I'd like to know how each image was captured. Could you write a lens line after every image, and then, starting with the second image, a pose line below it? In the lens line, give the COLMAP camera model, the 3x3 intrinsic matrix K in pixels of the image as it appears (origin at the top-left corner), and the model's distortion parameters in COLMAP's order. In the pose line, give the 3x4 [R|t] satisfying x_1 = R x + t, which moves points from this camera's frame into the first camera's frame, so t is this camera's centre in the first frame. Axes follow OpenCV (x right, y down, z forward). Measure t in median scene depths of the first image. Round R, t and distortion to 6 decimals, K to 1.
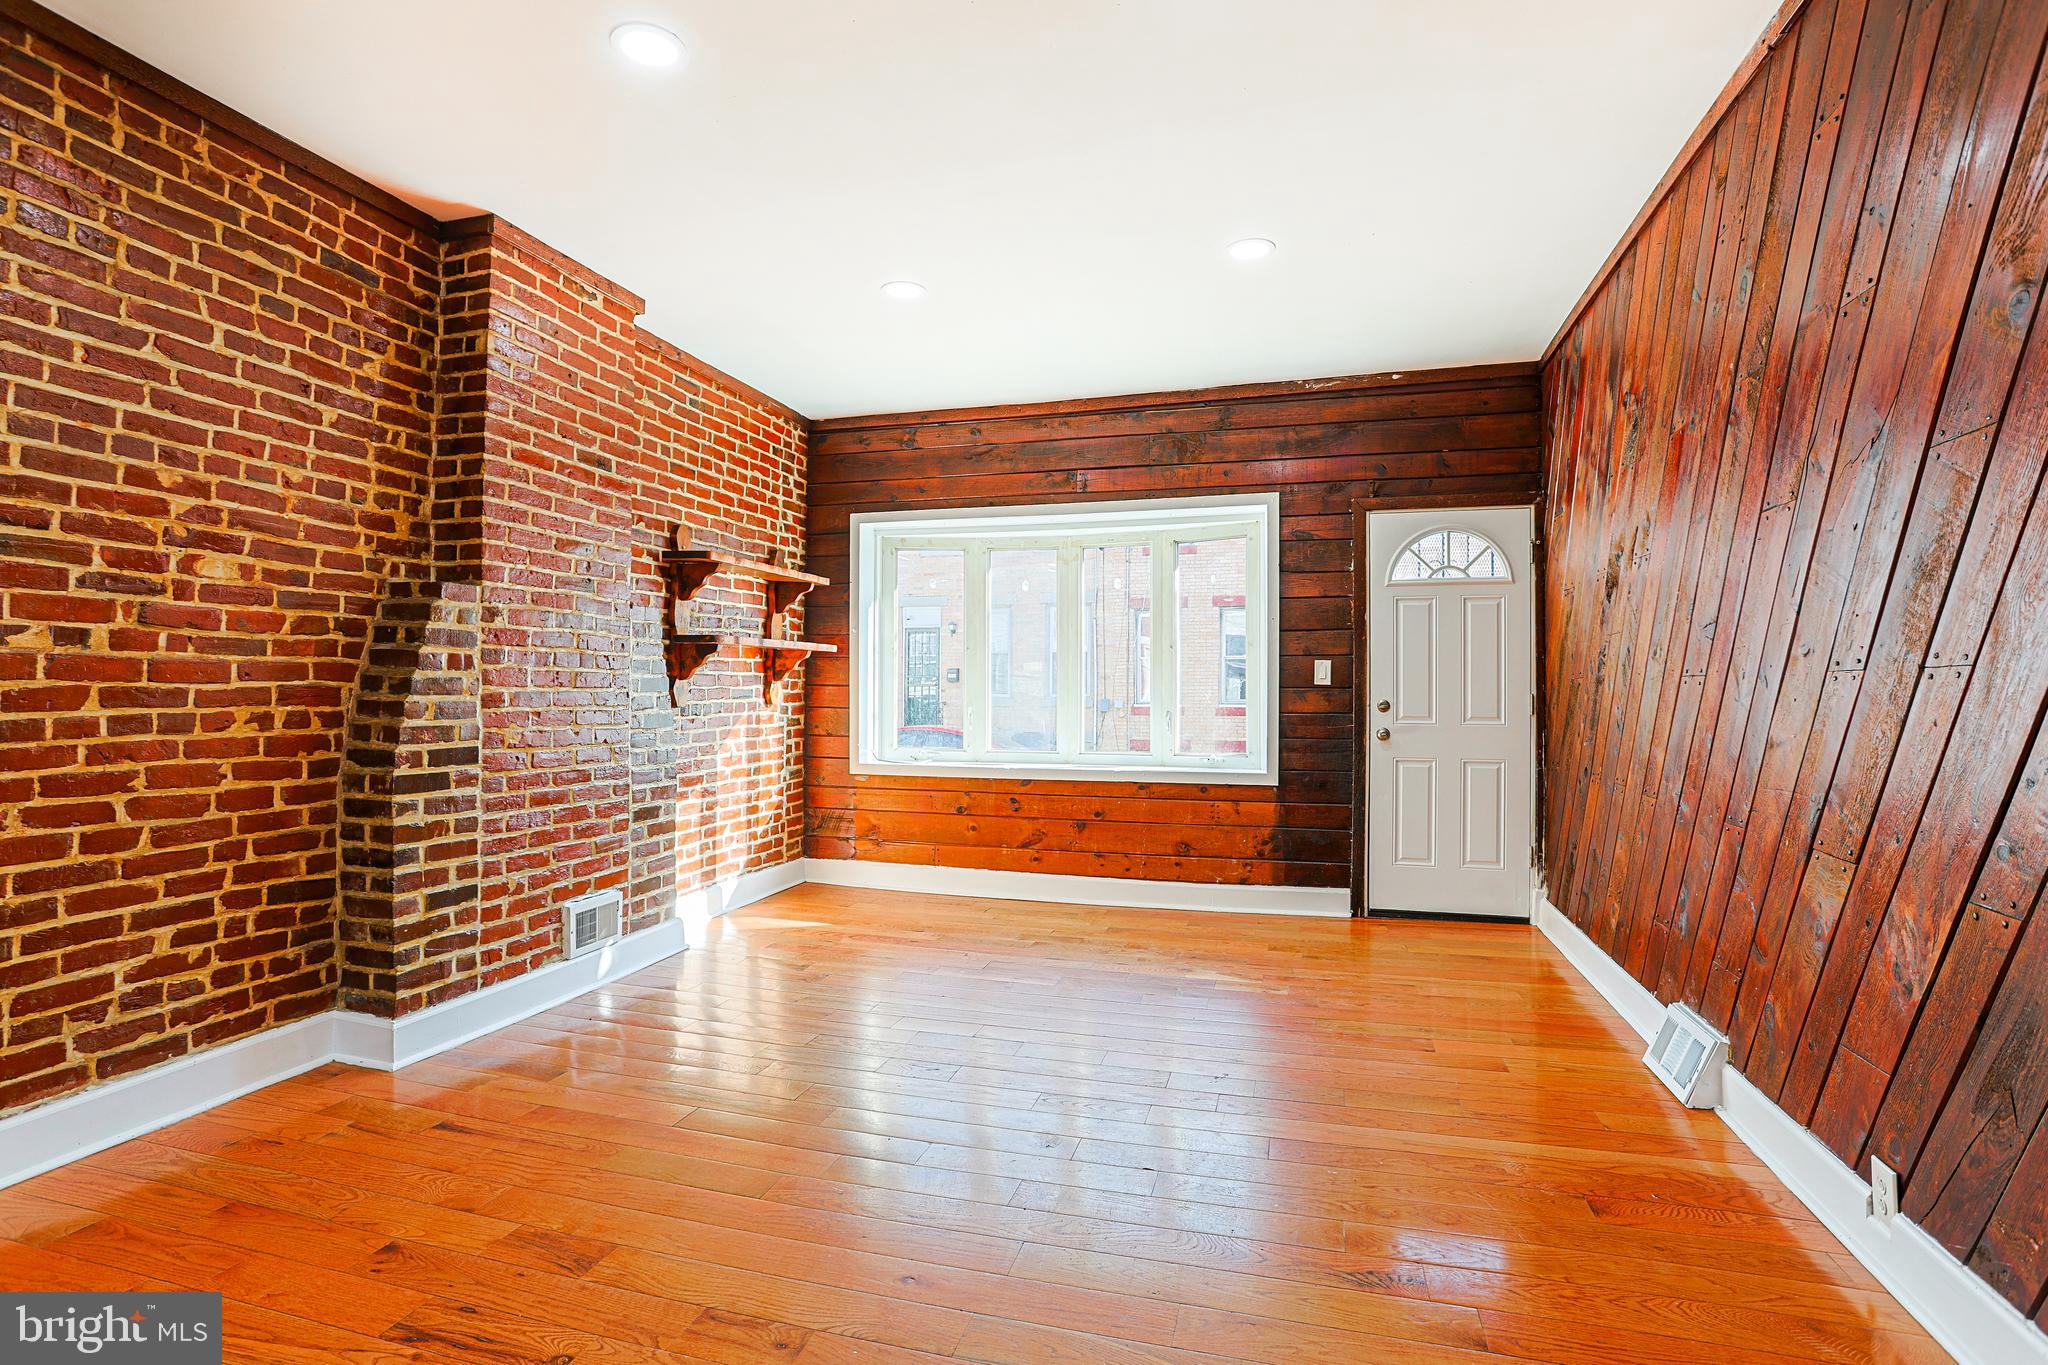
lens RADIAL K [[990.9, 0, 1011.3], [0, 990.9, 677.4], [0, 0, 1]] dist [-0.060024, 0.029339]
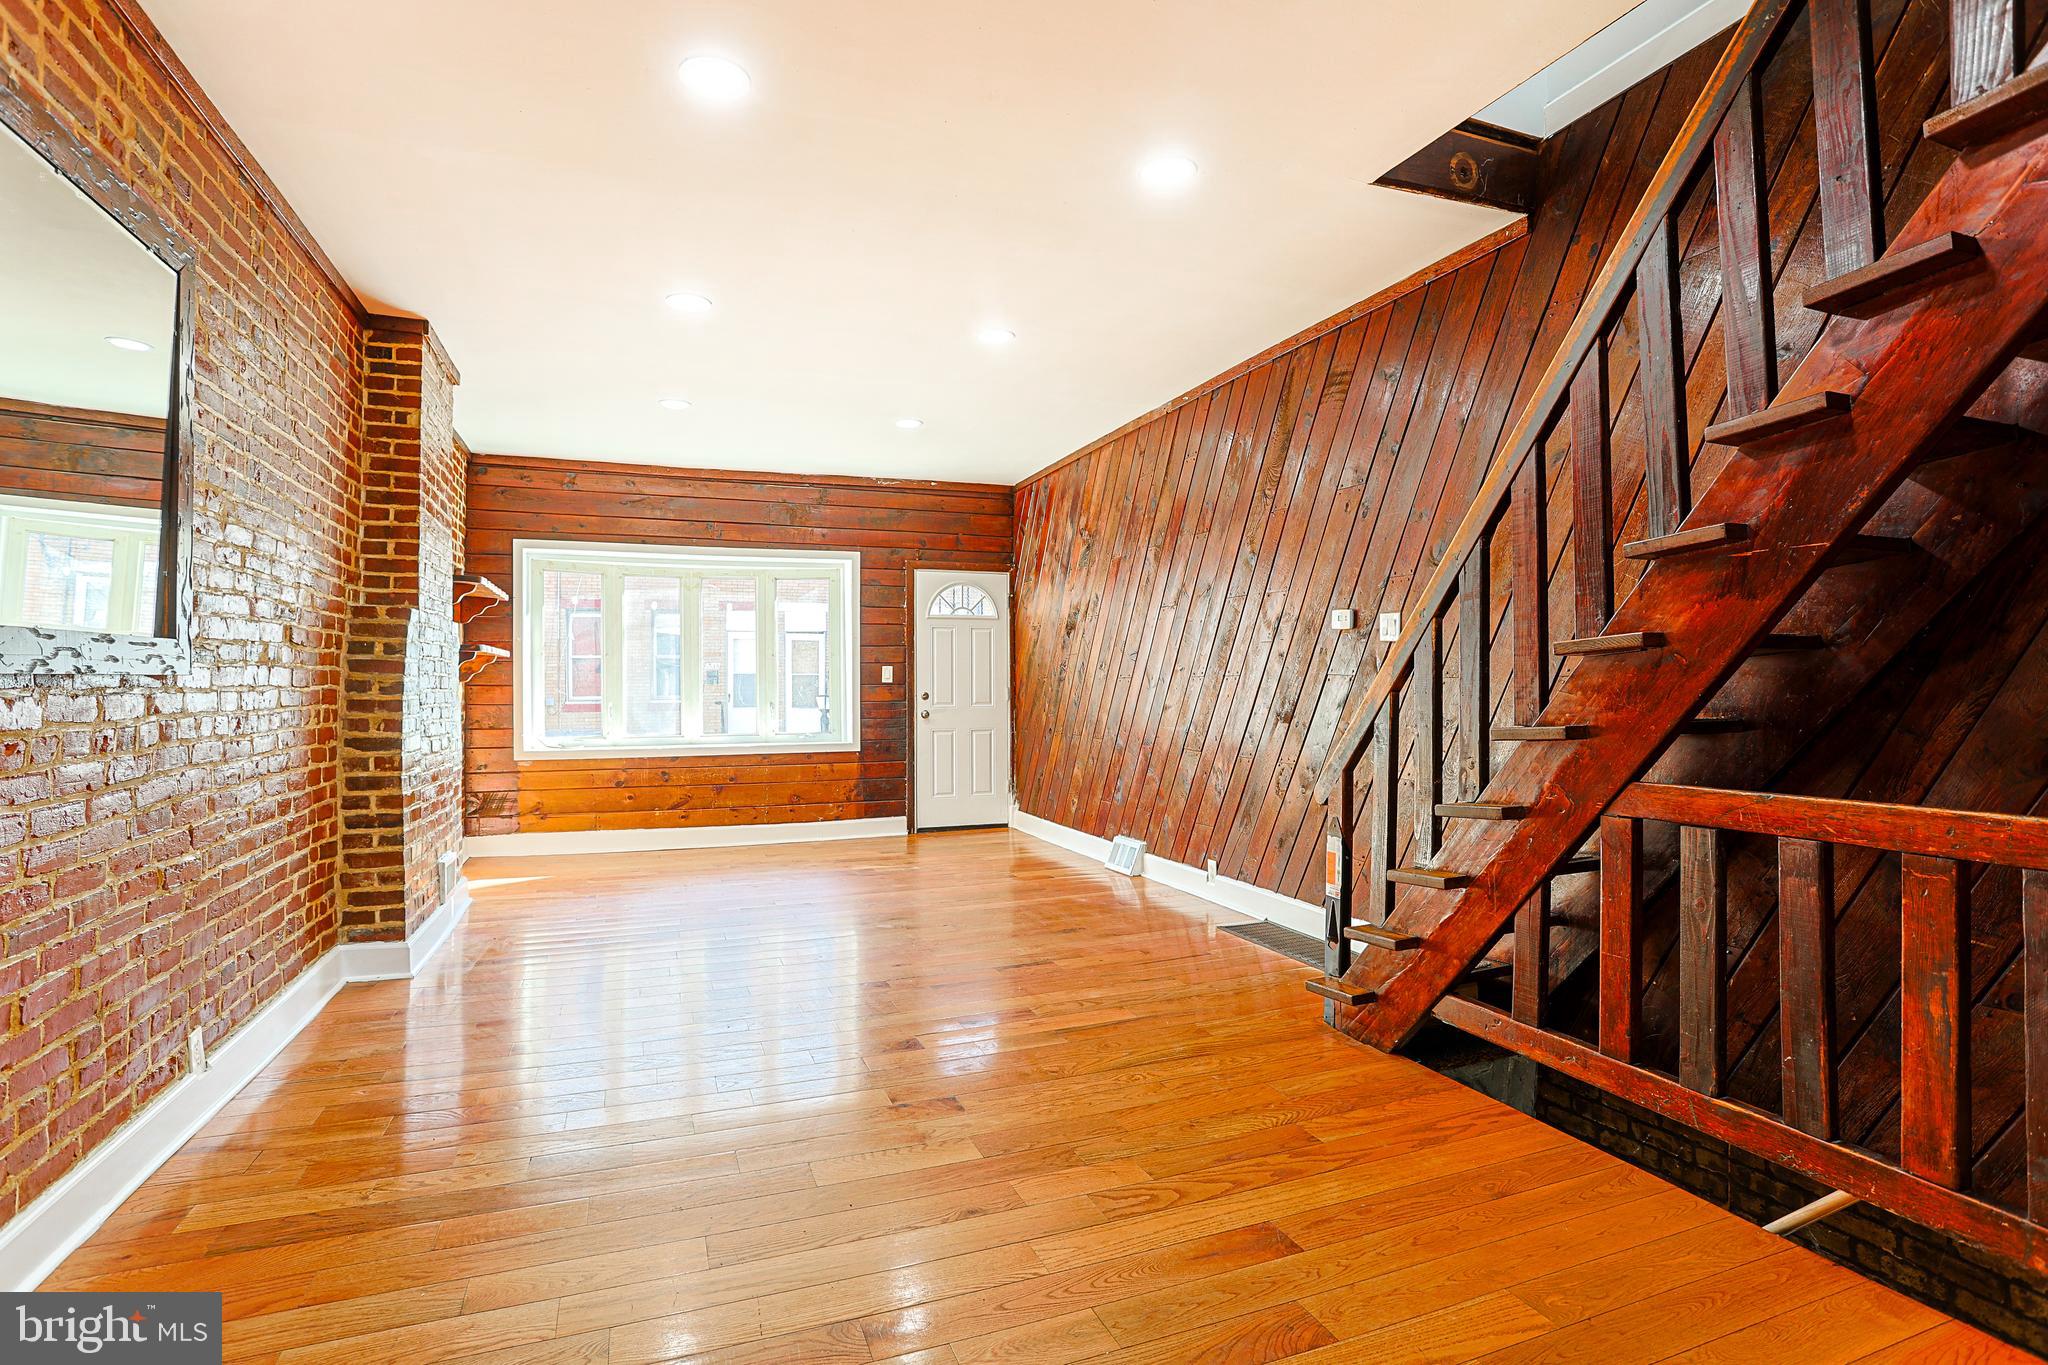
lens RADIAL K [[990.9, 0, 1011.3], [0, 990.9, 677.4], [0, 0, 1]] dist [-0.060024, 0.029339]
pose [[0.795897, -0.002901, 0.605425, -0.710156], [0.000398, 0.999991, 0.004268, -0.010336], [-0.605431, -0.003156, 0.795891, -0.502534]]
